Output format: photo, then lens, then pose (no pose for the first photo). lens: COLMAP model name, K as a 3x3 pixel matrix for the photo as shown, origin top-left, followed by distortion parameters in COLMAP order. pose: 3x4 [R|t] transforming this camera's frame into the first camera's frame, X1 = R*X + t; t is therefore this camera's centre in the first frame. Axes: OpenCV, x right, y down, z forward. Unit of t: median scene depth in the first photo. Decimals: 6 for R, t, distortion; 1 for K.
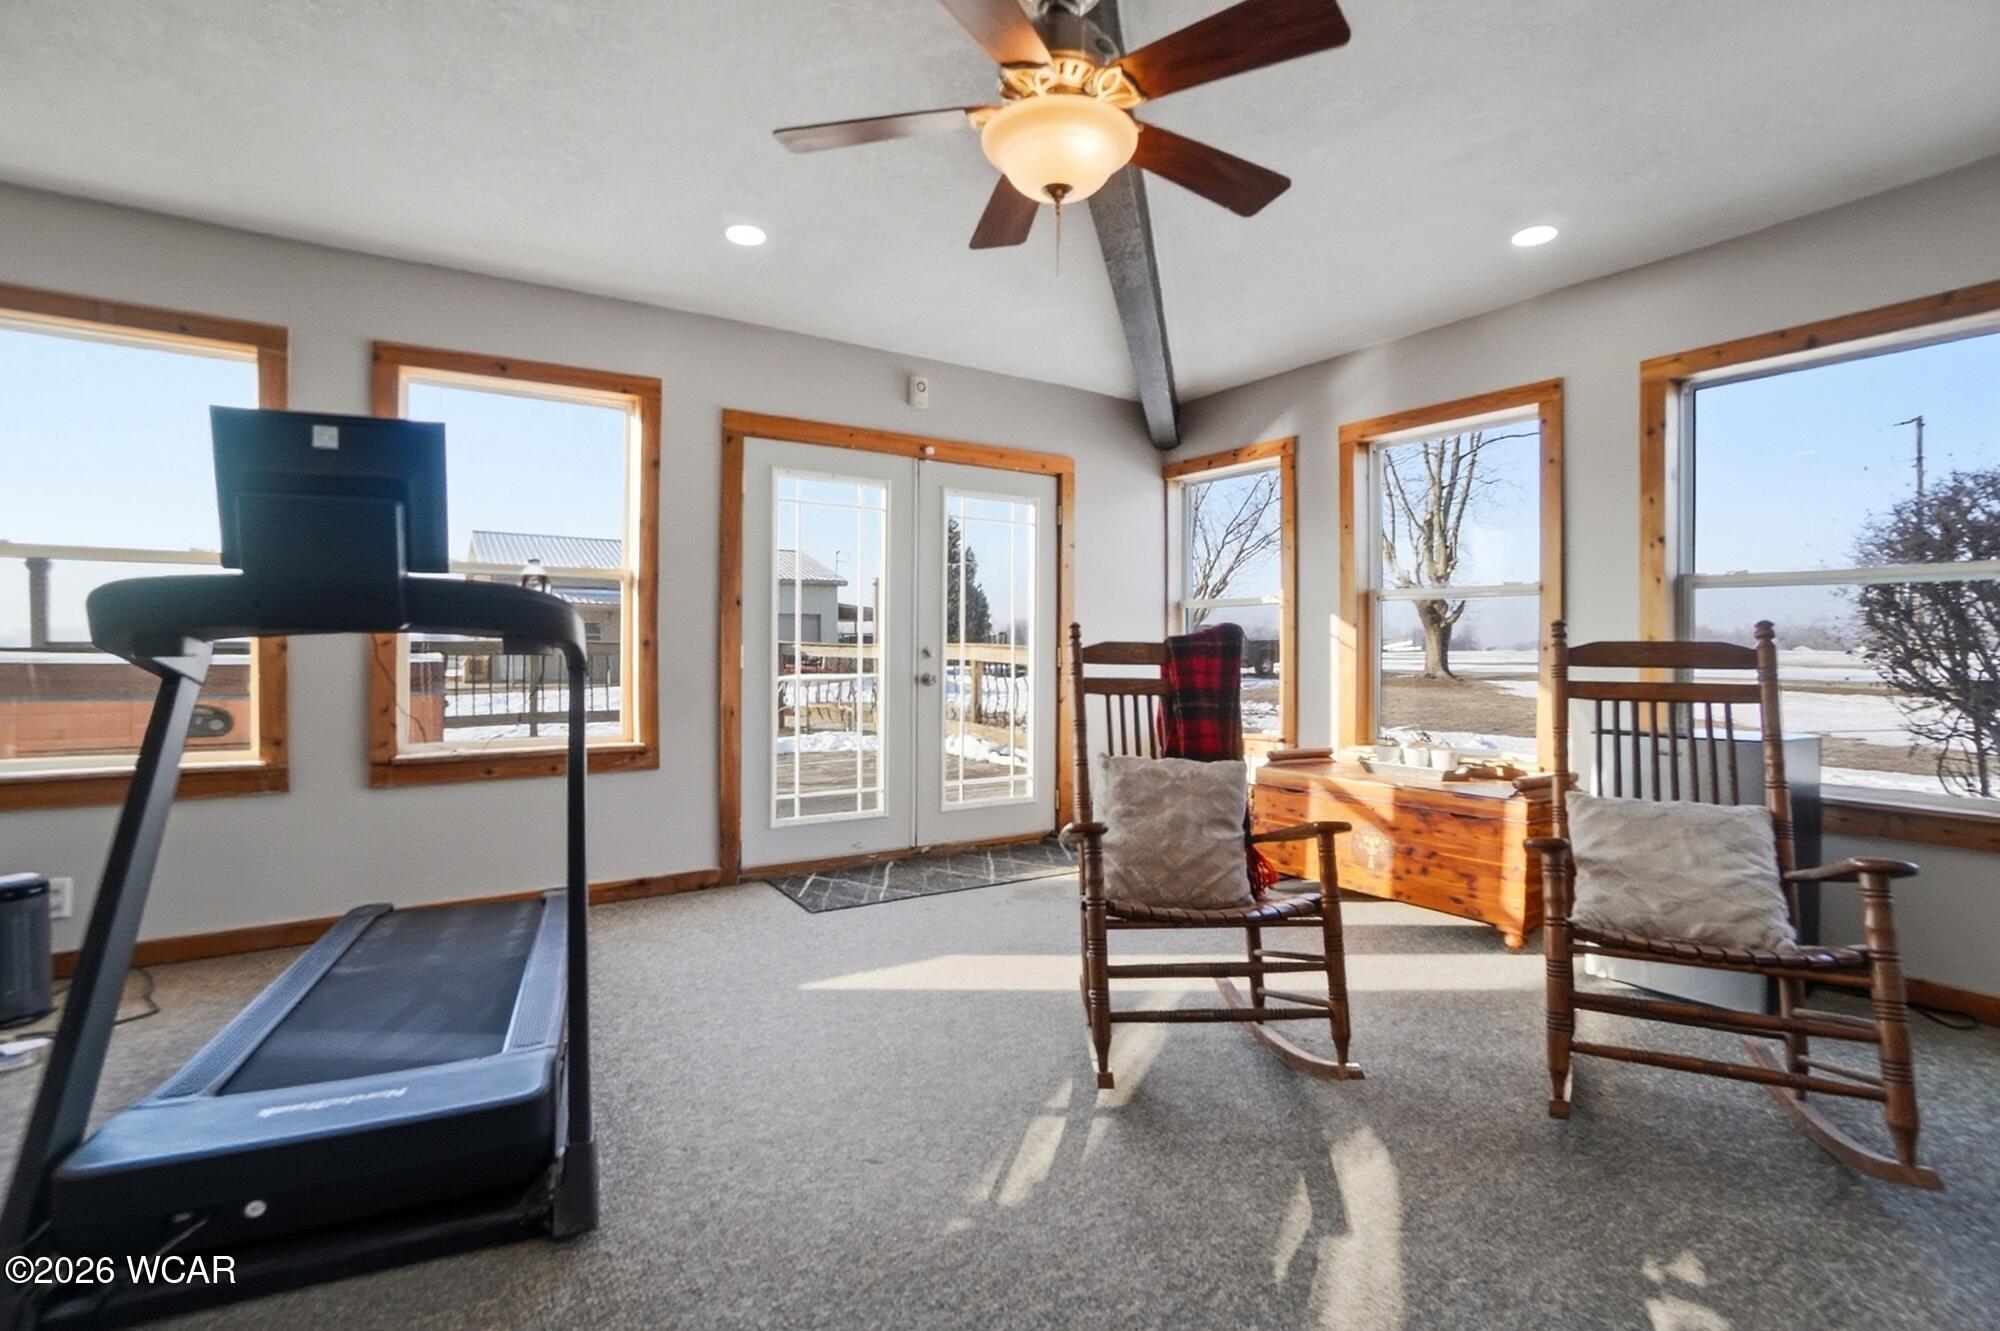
lens RADIAL K [[913.4, 0, 995.5], [0, 913.4, 672.3], [0, 0, 1]] dist [-0.042099, 0.000654]
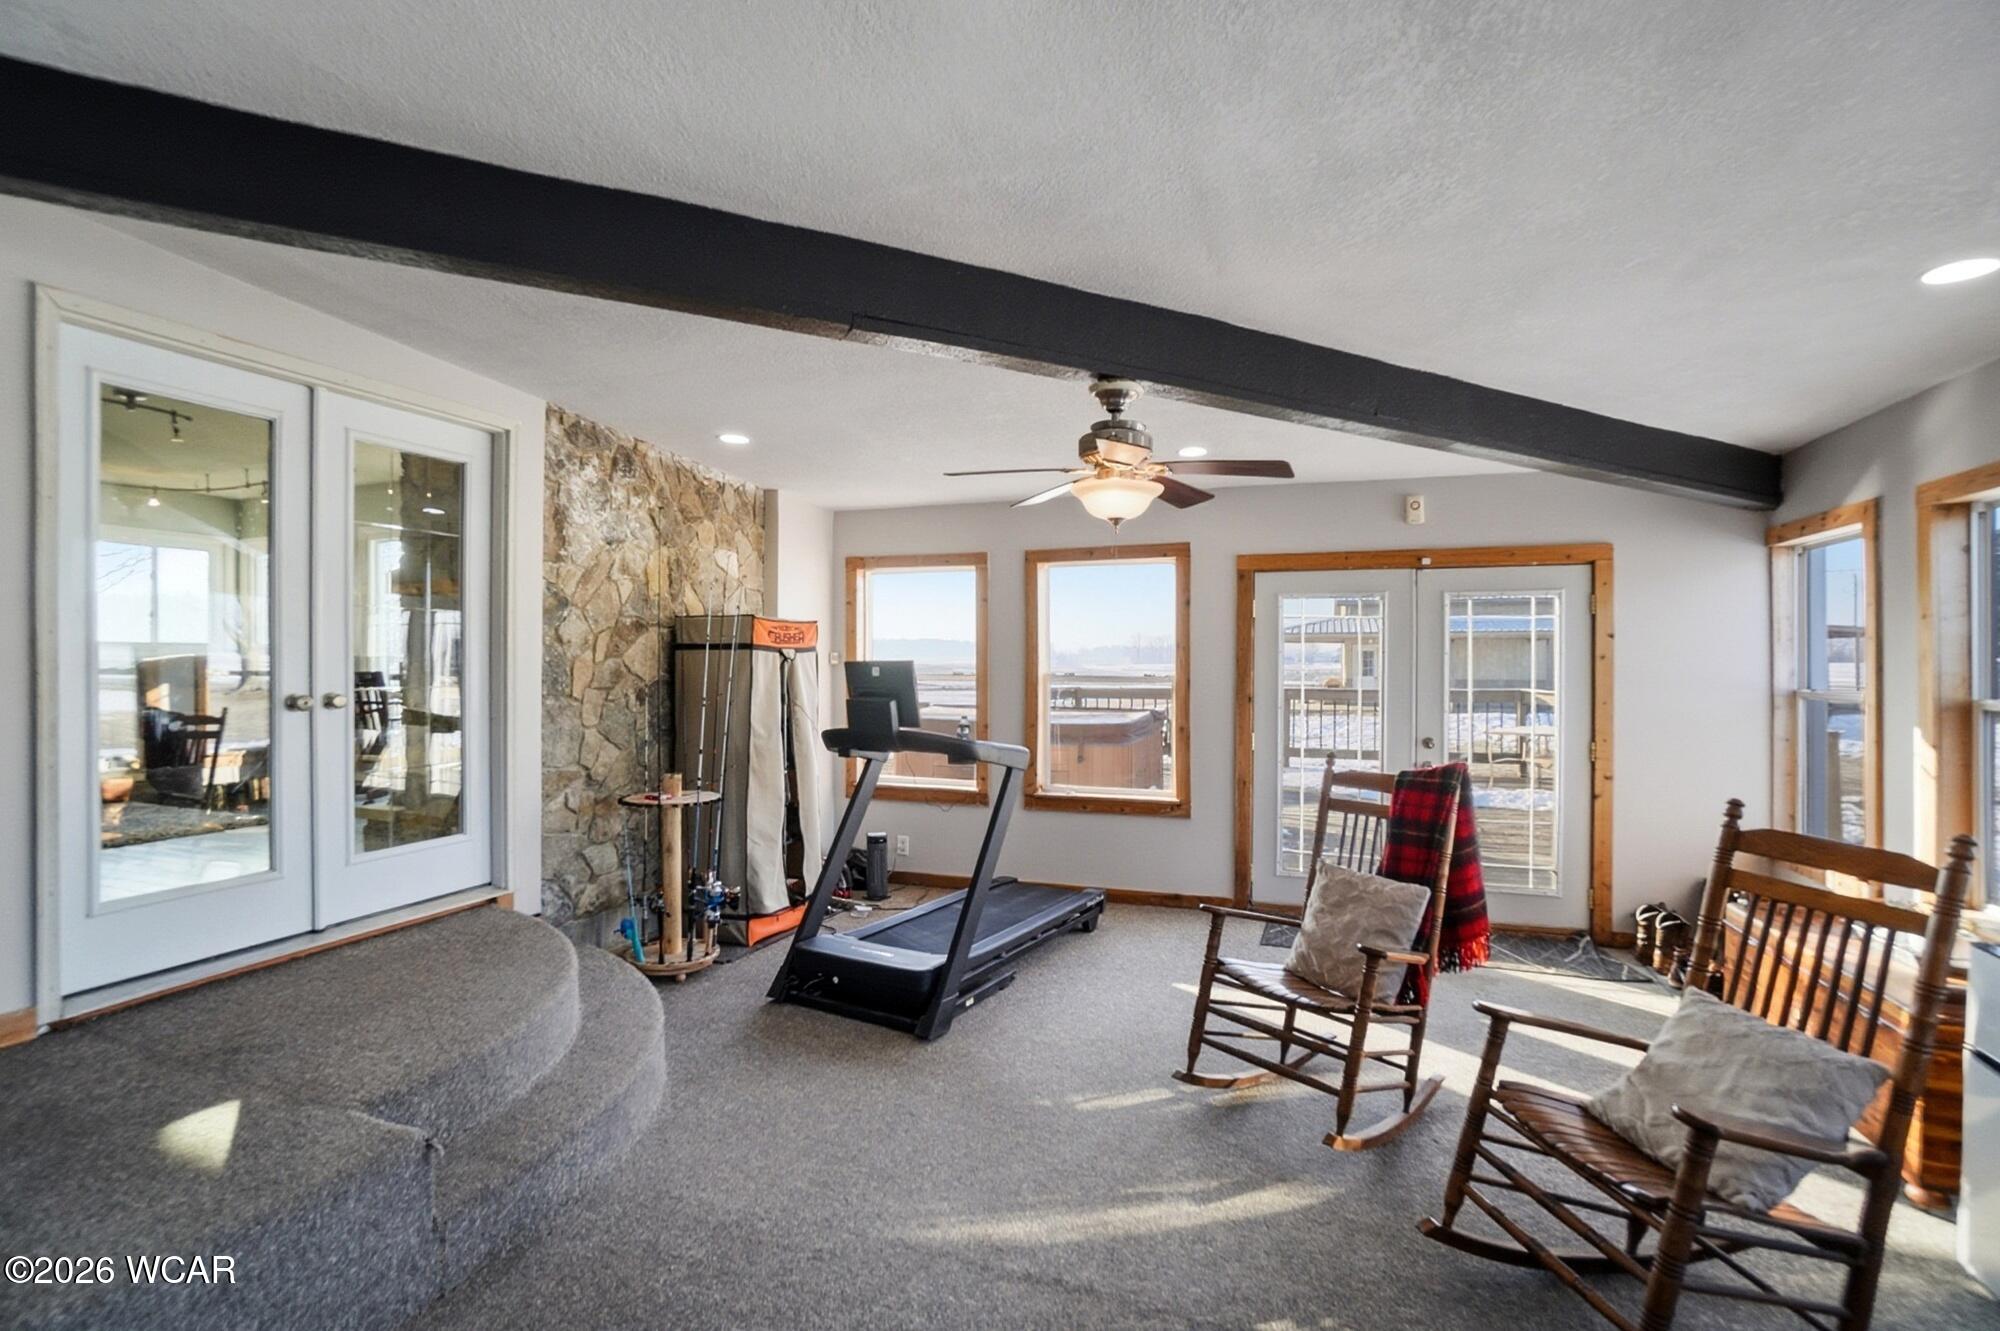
lens RADIAL K [[913.4, 0, 995.5], [0, 913.4, 672.3], [0, 0, 1]] dist [-0.042099, 0.000654]
pose [[0.588874, 0.008120, -0.808184, 0.563798], [-0.018216, 0.999829, -0.003228, -0.104234], [0.808020, 0.016623, 0.588921, -0.076179]]
